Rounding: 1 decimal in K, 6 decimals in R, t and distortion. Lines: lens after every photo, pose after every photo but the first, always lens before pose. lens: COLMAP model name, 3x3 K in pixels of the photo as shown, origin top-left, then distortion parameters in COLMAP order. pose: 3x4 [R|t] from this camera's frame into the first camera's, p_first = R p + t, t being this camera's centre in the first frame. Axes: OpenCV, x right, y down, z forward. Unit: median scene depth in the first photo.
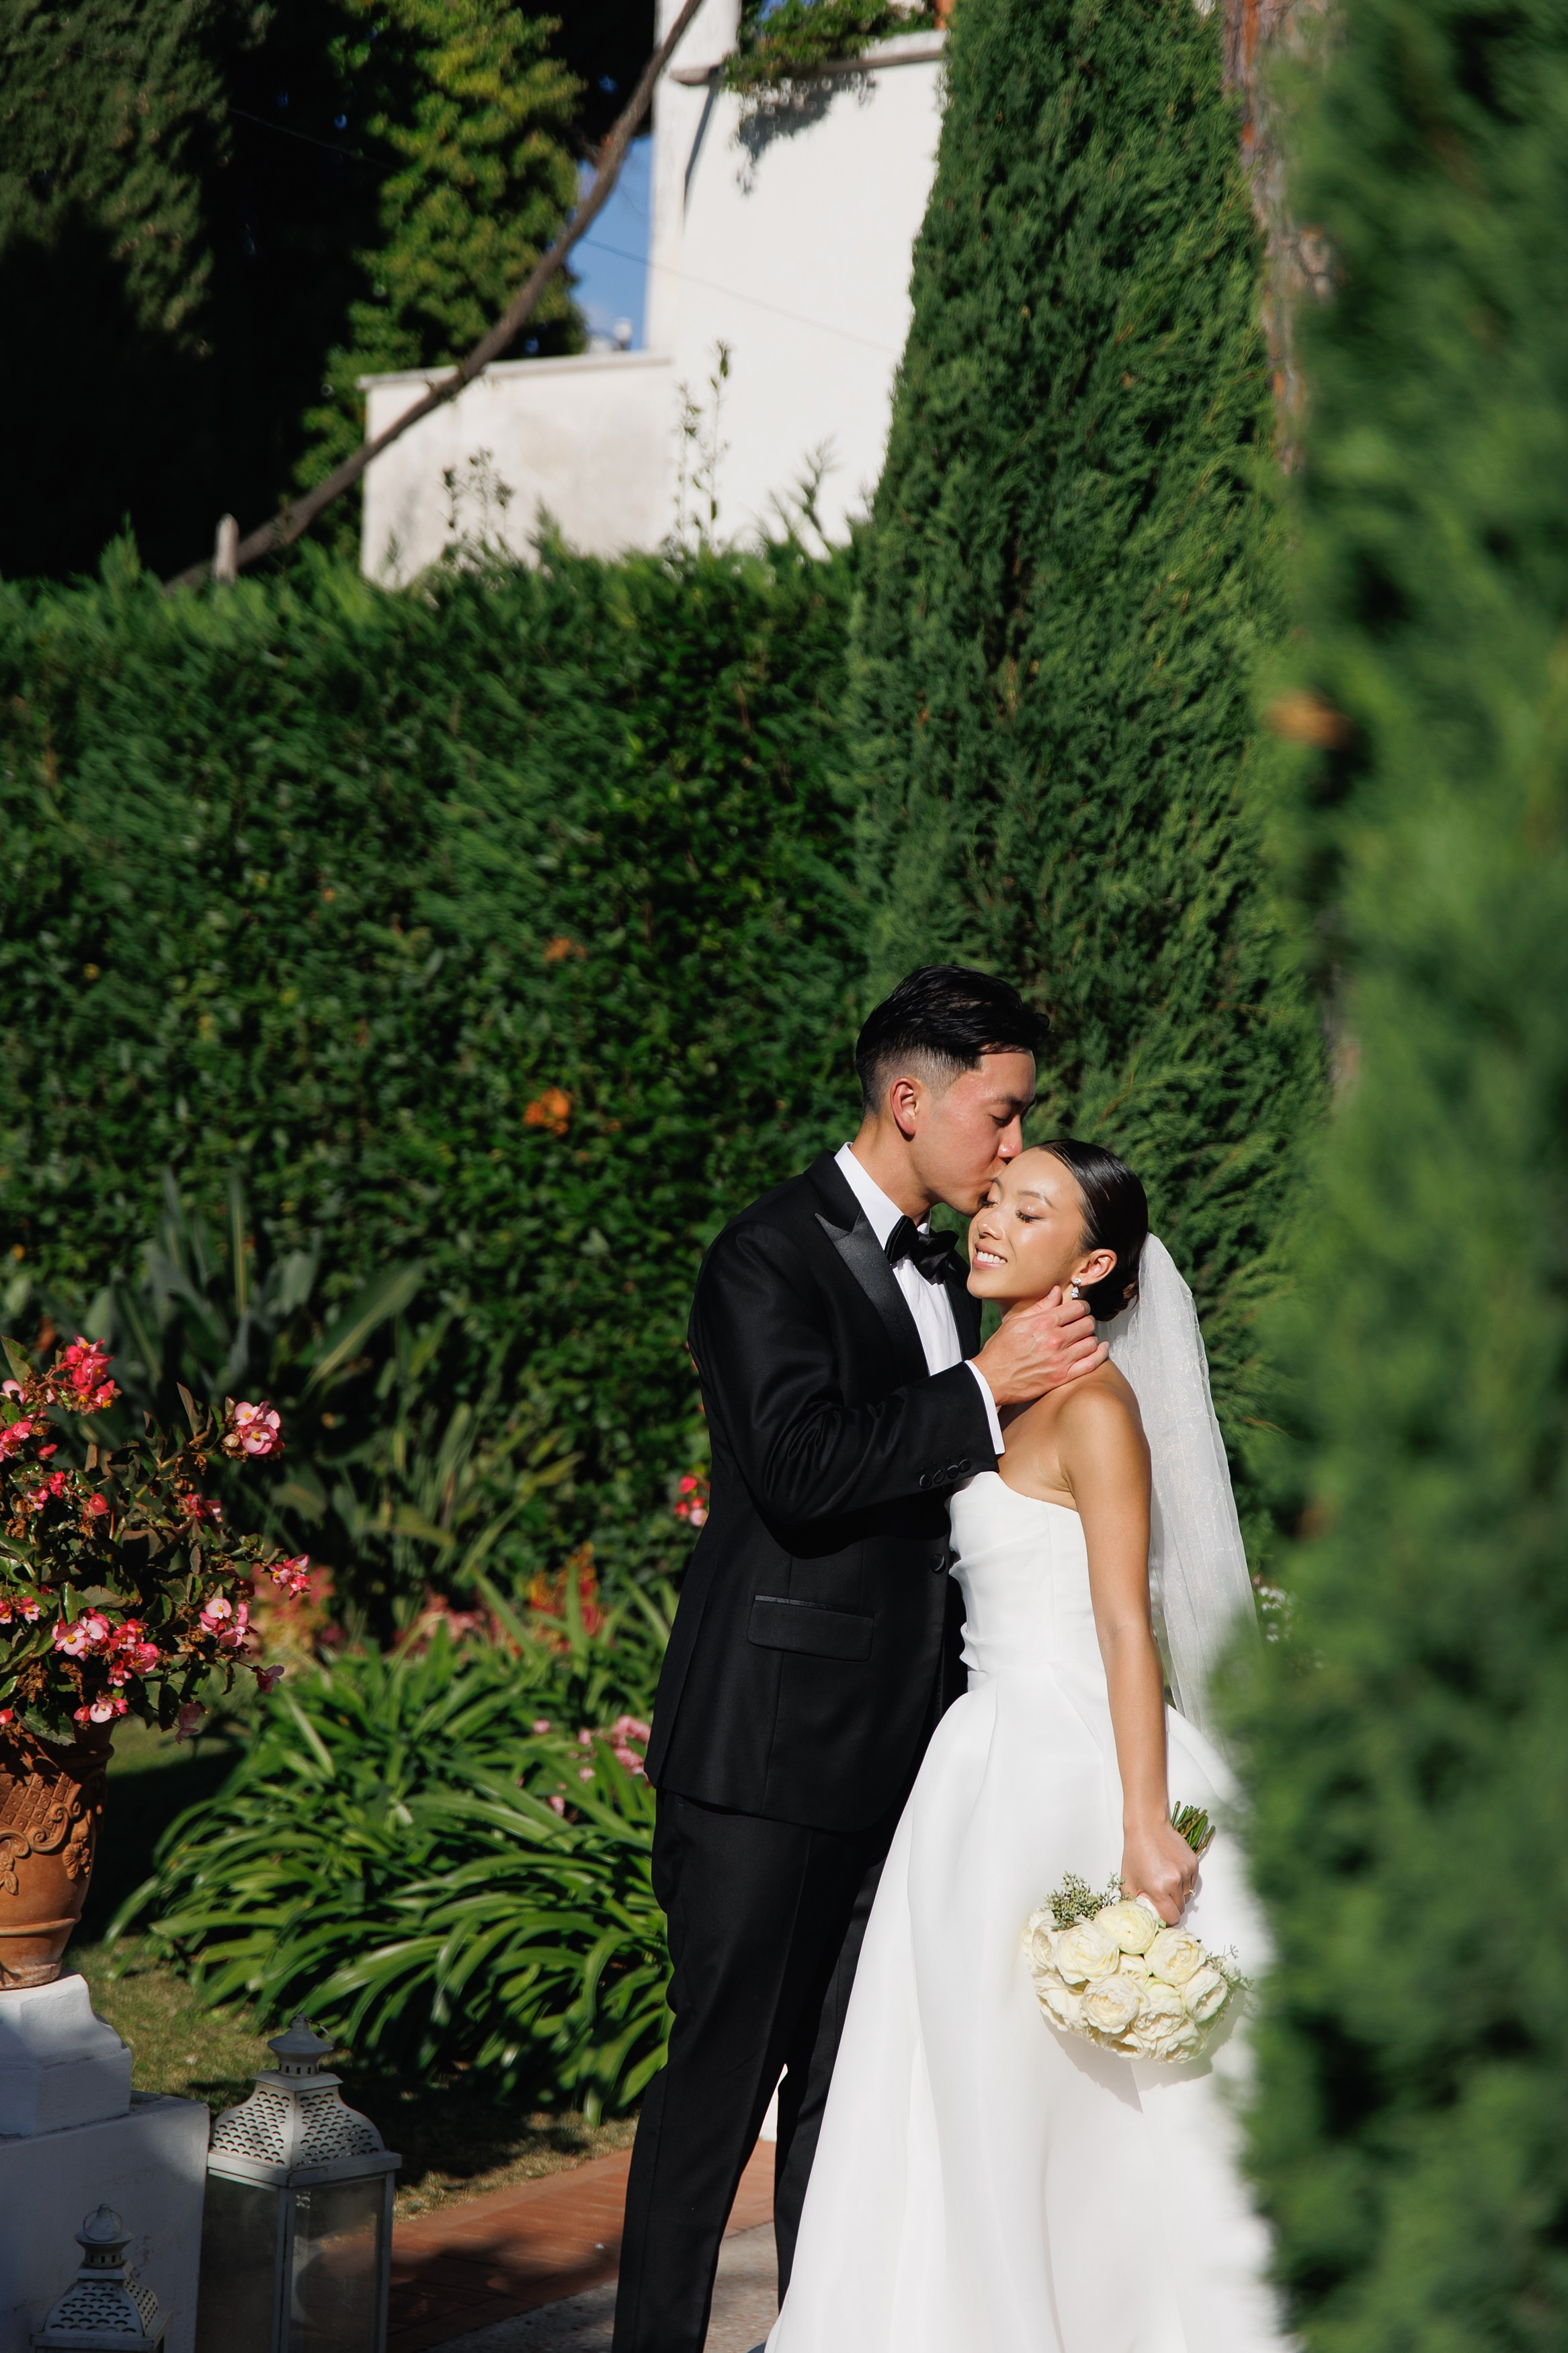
lens RADIAL K [[4568.3, 0, 786.3], [0, 4568.3, 1186.0], [0, 0, 1]] dist [-0.006161, 0.000000]
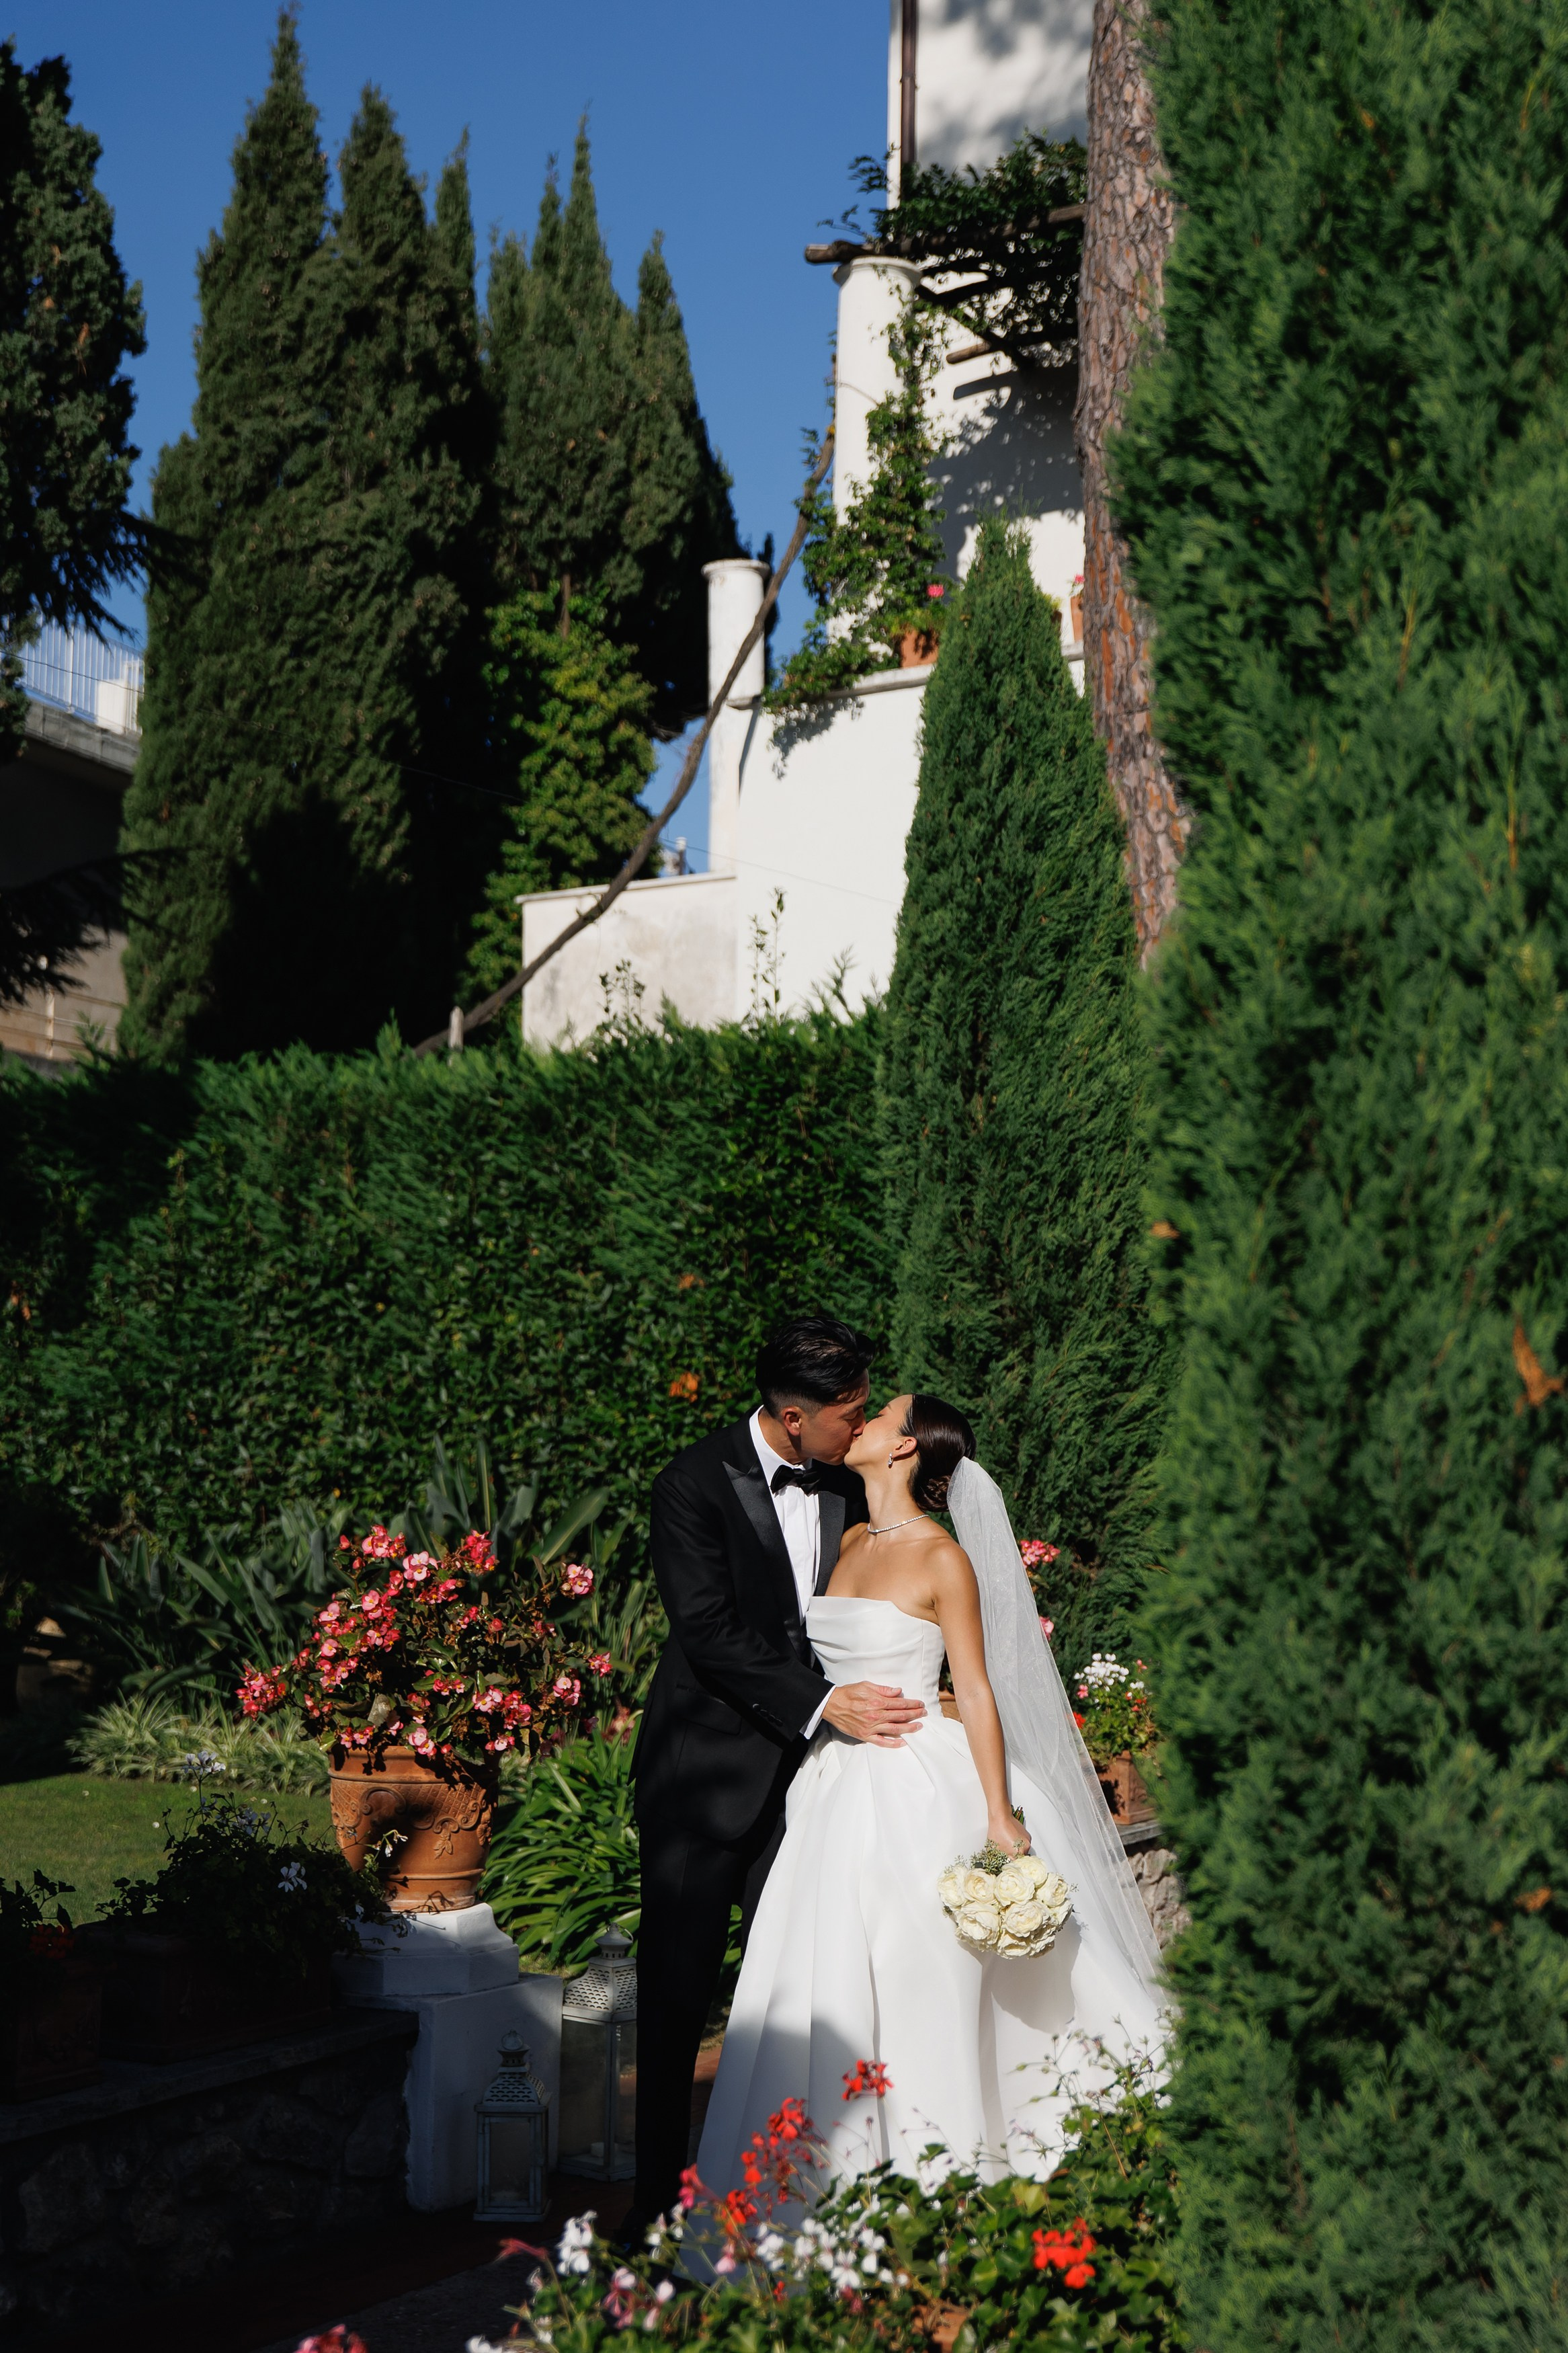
lens RADIAL K [[3347.3, 0, 787.3], [0, 3347.3, 1168.6], [0, 0, 1]] dist [-0.024271, 0.000000]
pose [[0.999255, -0.038597, -0.000371, -0.018628], [0.038448, 0.996156, -0.078708, 0.000496], [0.003407, 0.078635, 0.996898, -0.170705]]
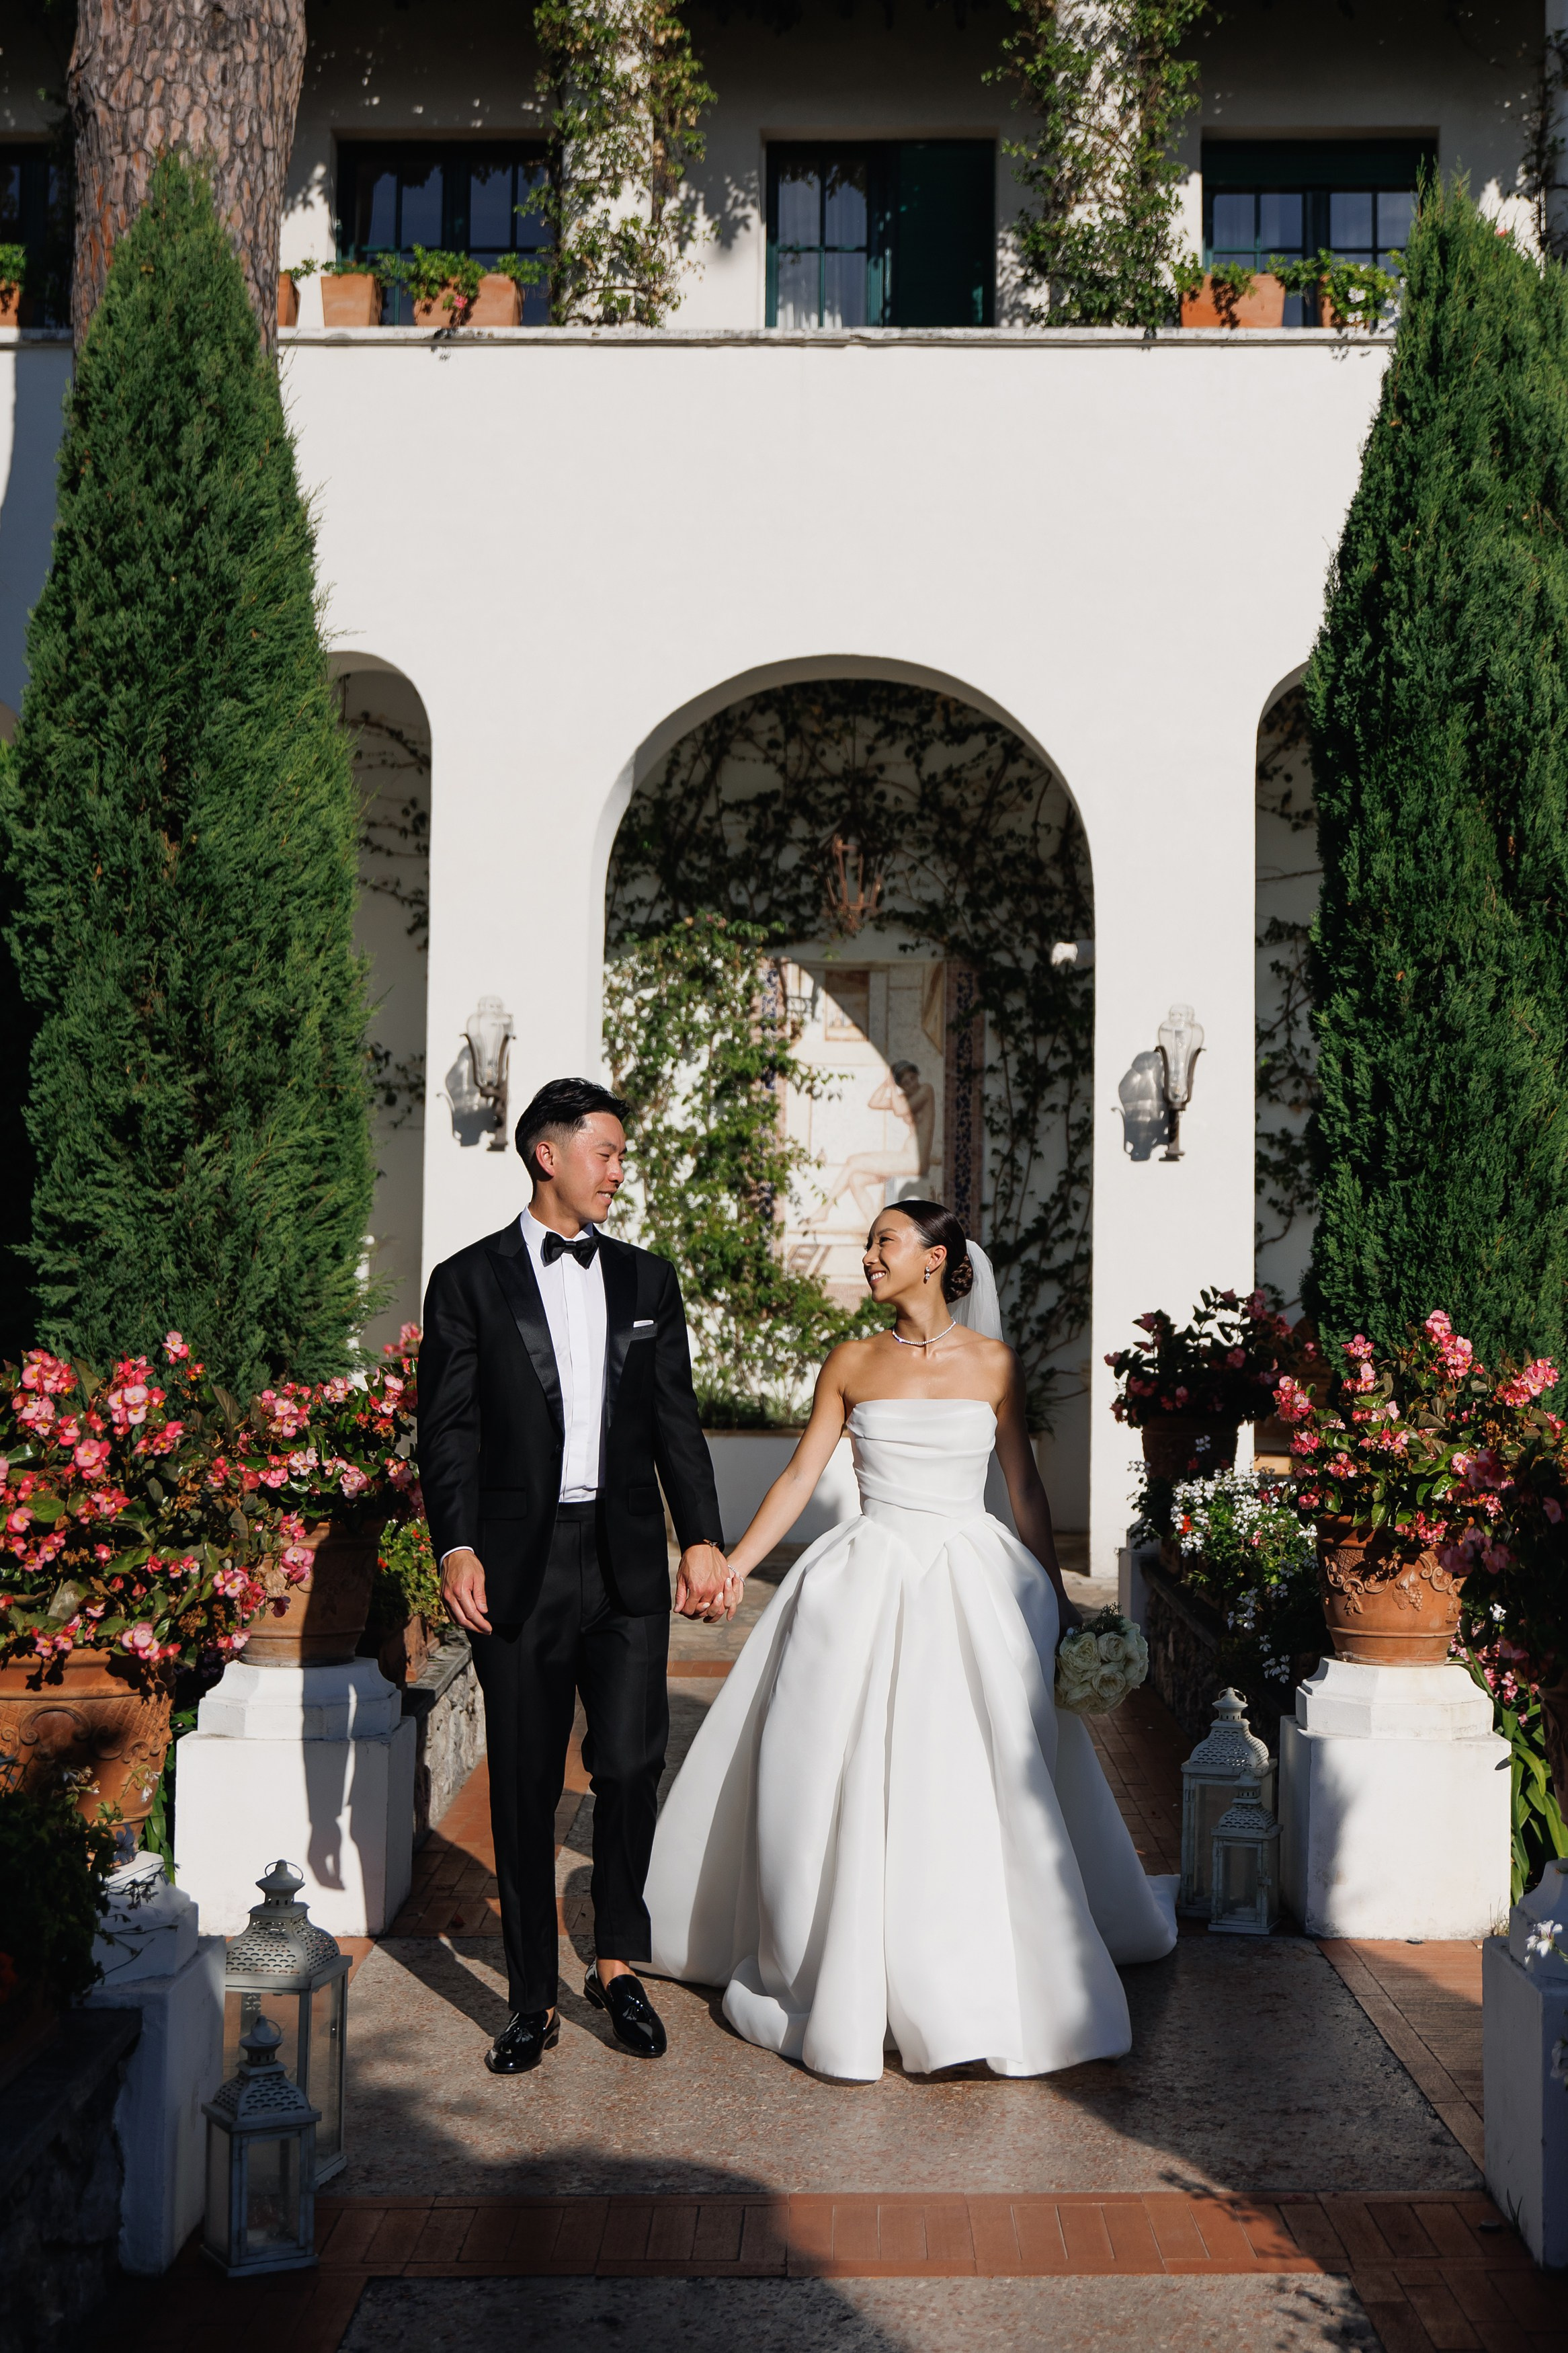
lens RADIAL K [[3305.3, 0, 947.2], [0, 3305.3, 1046.2], [0, 0, 1]] dist [-0.023474, 0.000000]
pose [[0.840658, -0.000015, 0.541567, -0.289141], [0.024984, 0.998936, -0.038755, -0.007713], [-0.540990, 0.046110, 0.839764, 0.050765]]
